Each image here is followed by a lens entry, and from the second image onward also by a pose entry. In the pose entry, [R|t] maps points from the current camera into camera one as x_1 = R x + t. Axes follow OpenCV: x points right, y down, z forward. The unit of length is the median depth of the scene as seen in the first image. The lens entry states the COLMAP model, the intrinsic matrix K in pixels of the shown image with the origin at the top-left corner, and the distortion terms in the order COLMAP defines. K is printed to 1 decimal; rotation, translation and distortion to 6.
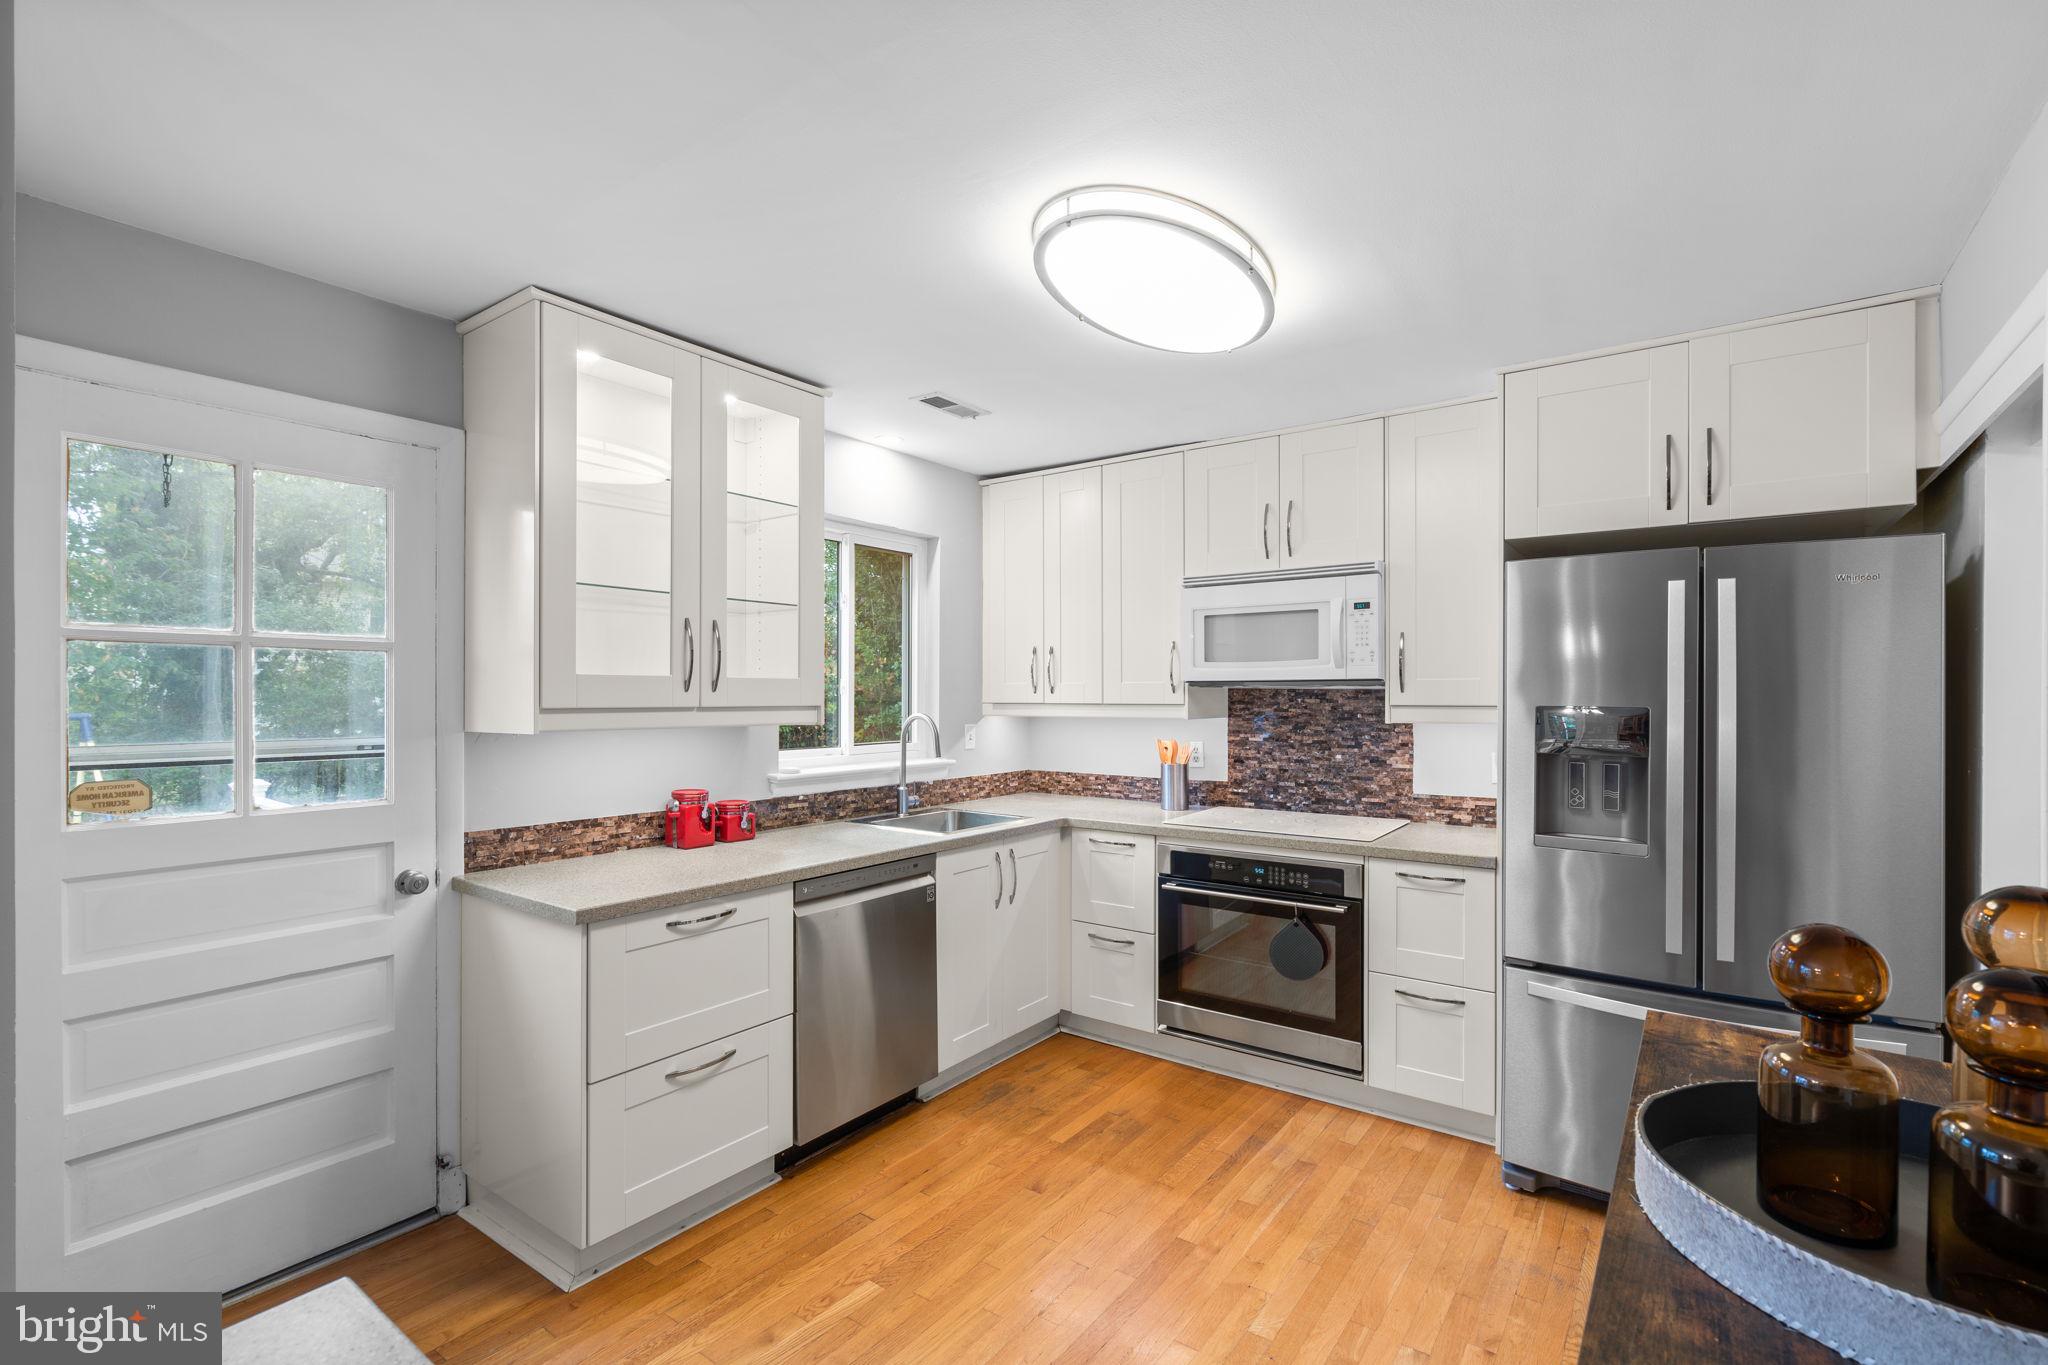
lens RADIAL K [[926.0, 0, 1018.9], [0, 926.0, 693.9], [0, 0, 1]] dist [-0.007789, 0.003489]
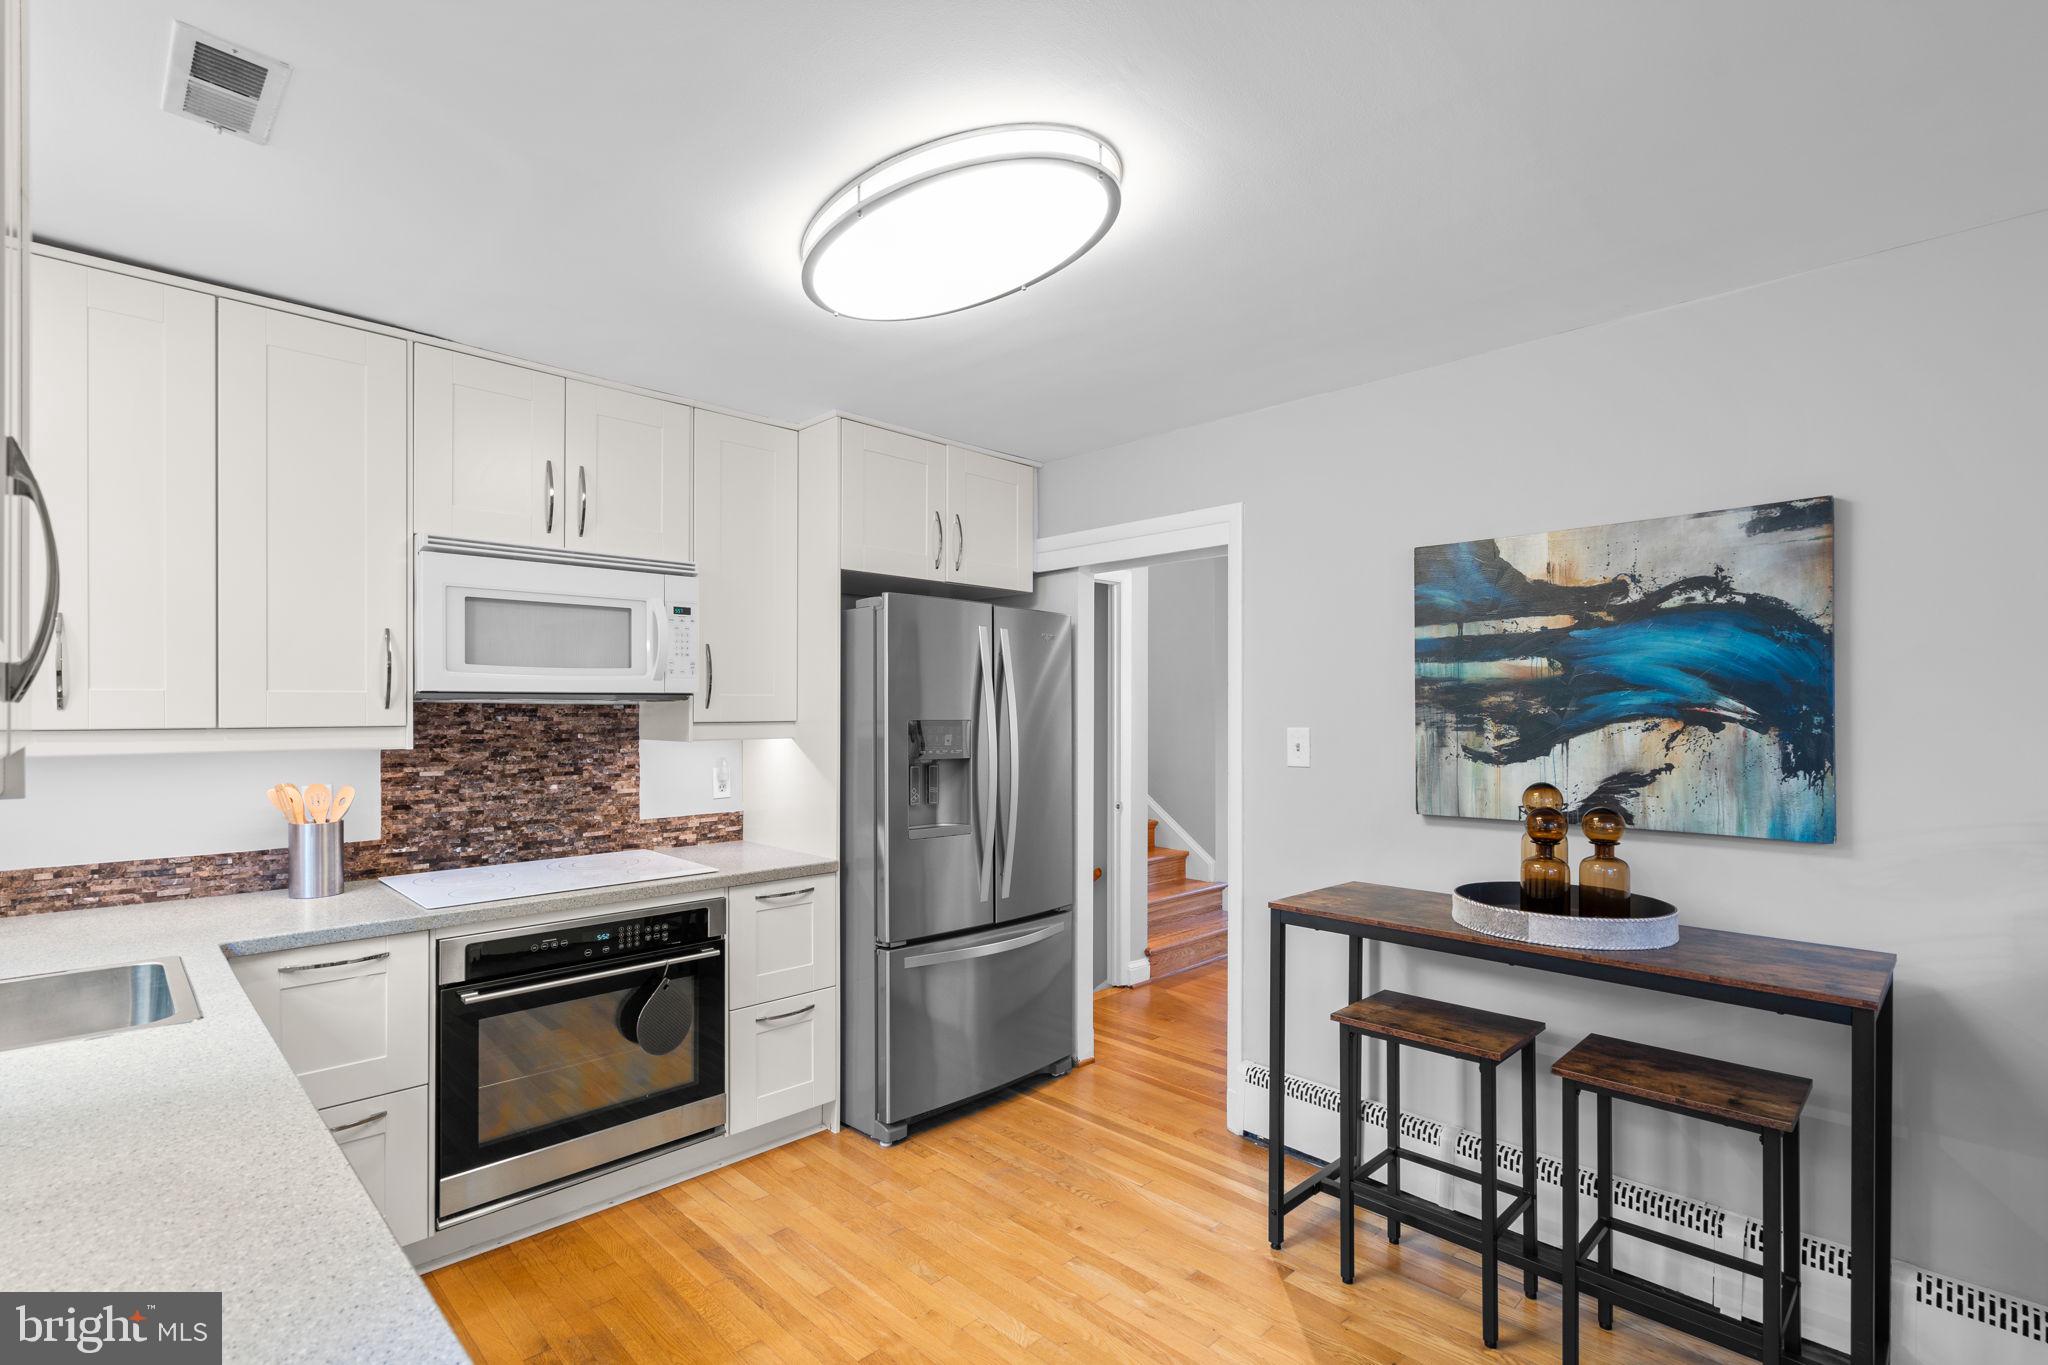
lens RADIAL K [[954.8, 0, 1026.7], [0, 954.8, 708.6], [0, 0, 1]] dist [-0.004230, 0.002225]
pose [[0.150229, 0.000009, 0.988651, -0.491346], [-0.000386, 1.000000, 0.000049, -0.001576], [-0.988651, -0.000389, 0.150229, 0.536547]]
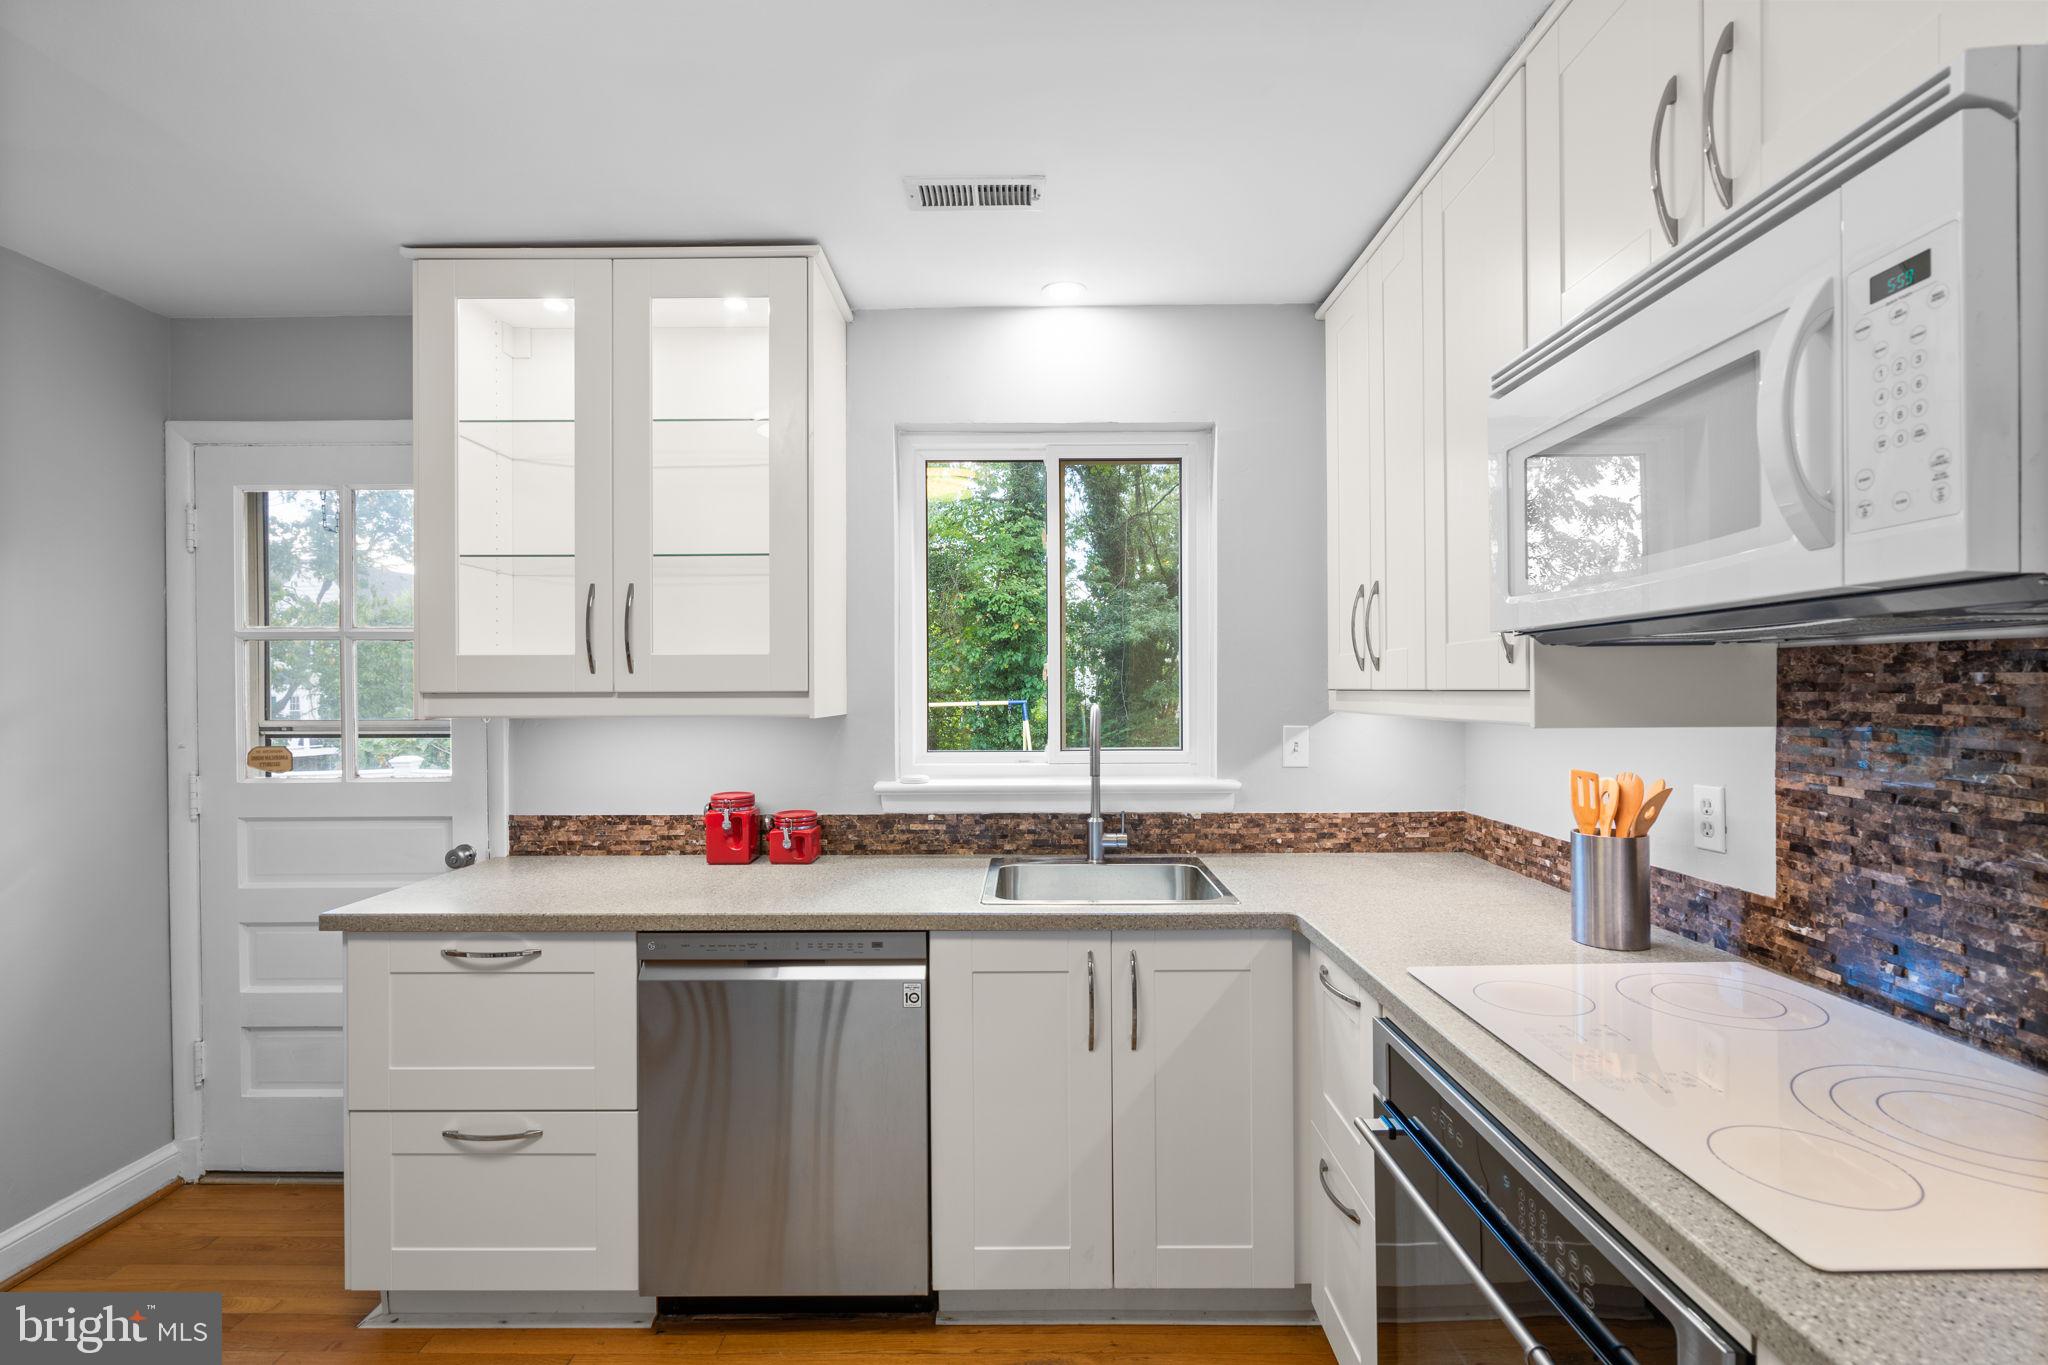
lens RADIAL K [[926.0, 0, 1019.8], [0, 926.0, 692.8], [0, 0, 1]] dist [-0.007789, 0.003489]
pose [[0.587677, 0.000538, -0.809095, 0.433251], [0.005493, 0.999974, 0.004654, 0.010772], [0.809077, -0.007179, 0.587659, 0.674770]]
